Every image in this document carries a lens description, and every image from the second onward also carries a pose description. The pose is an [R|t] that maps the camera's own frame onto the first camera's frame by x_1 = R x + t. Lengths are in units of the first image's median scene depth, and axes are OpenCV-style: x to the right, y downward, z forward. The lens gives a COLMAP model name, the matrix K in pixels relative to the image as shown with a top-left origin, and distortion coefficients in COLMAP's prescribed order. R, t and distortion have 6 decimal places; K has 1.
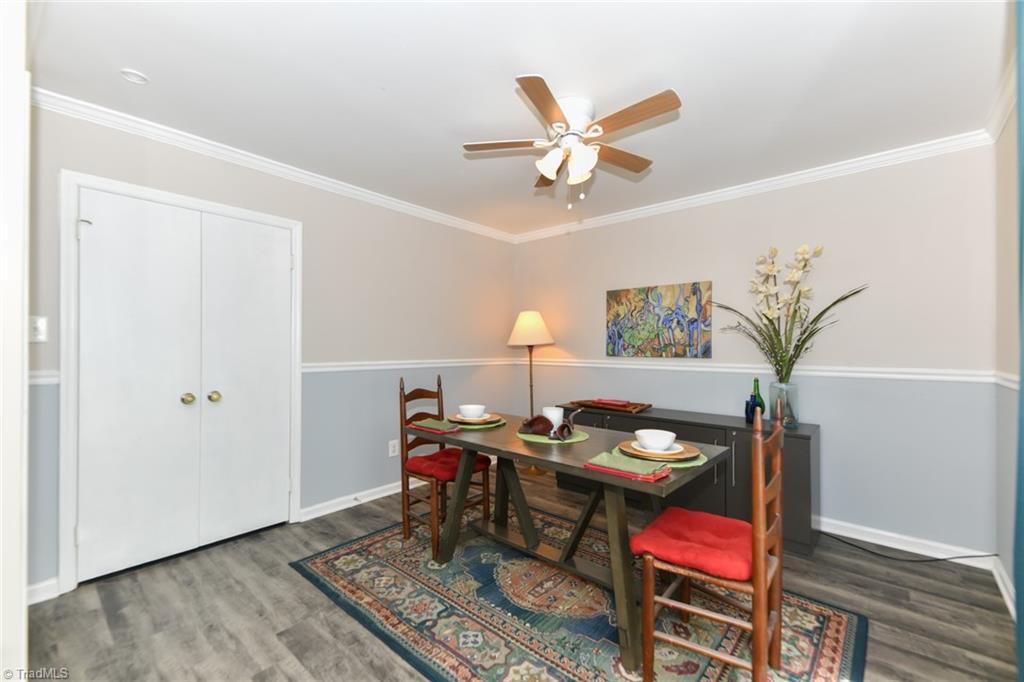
lens RADIAL K [[409.0, 0, 480.1], [0, 409.0, 343.9], [0, 0, 1]] dist [0.009659, -0.004202]
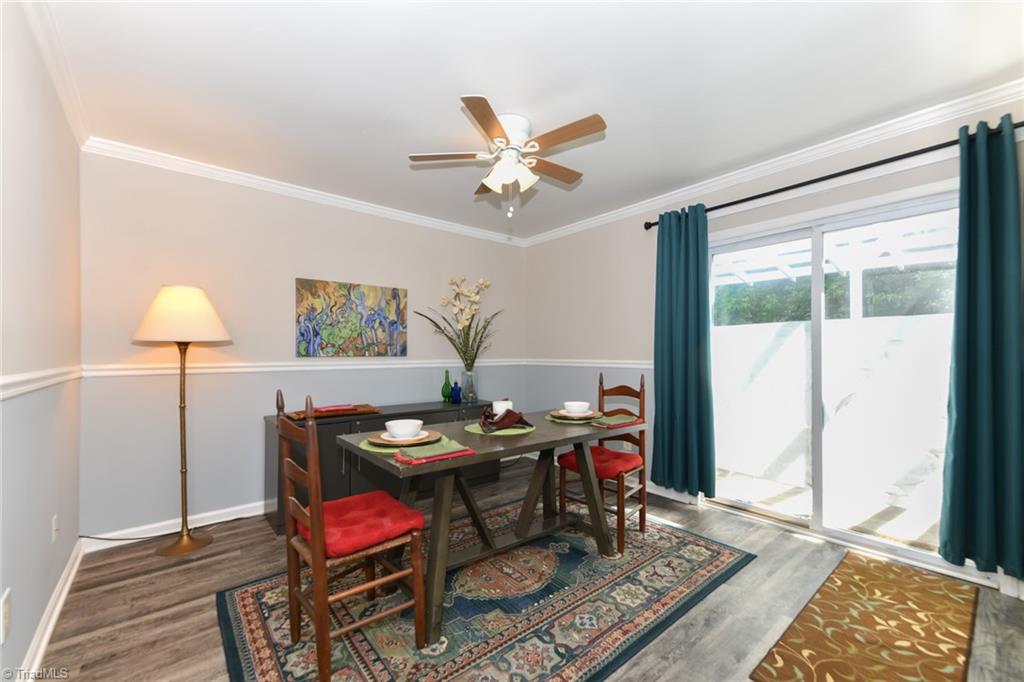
lens RADIAL K [[409.0, 0, 530.1], [0, 409.0, 352.0], [0, 0, 1]] dist [0.009659, -0.004202]
pose [[0.126127, -0.006437, 0.991993, -0.538431], [-0.010971, 0.999909, 0.007883, 0.009985], [-0.991953, -0.011877, 0.126045, 0.506449]]
